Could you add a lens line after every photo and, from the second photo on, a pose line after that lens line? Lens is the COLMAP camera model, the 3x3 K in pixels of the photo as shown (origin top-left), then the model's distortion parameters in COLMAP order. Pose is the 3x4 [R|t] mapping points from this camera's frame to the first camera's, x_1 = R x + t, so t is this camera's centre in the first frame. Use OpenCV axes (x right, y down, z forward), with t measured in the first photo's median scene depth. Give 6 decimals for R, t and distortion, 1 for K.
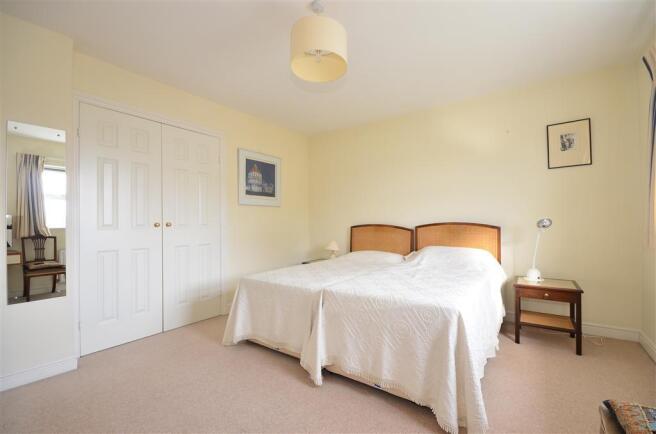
lens RADIAL K [[294.1, 0, 328.7], [0, 294.1, 216.3], [0, 0, 1]] dist [0.001697, 0.000011]
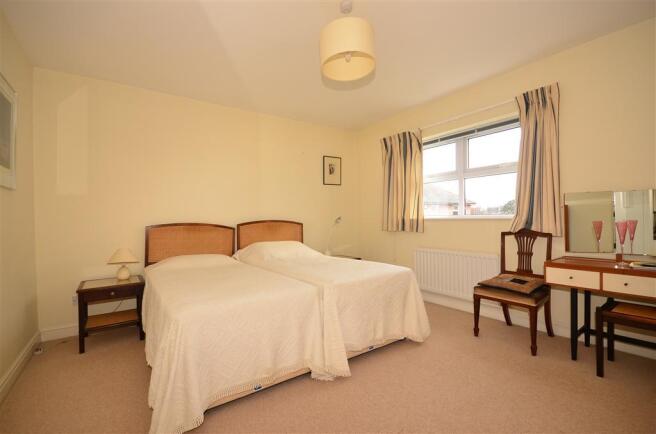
lens RADIAL K [[294.1, 0, 330.3], [0, 294.1, 218.7], [0, 0, 1]] dist [0.001697, 0.000011]
pose [[0.311126, 0.008953, 0.950326, -0.579483], [-0.004719, 0.999958, -0.007876, 0.022987], [-0.950357, -0.002034, 0.311155, 0.423791]]
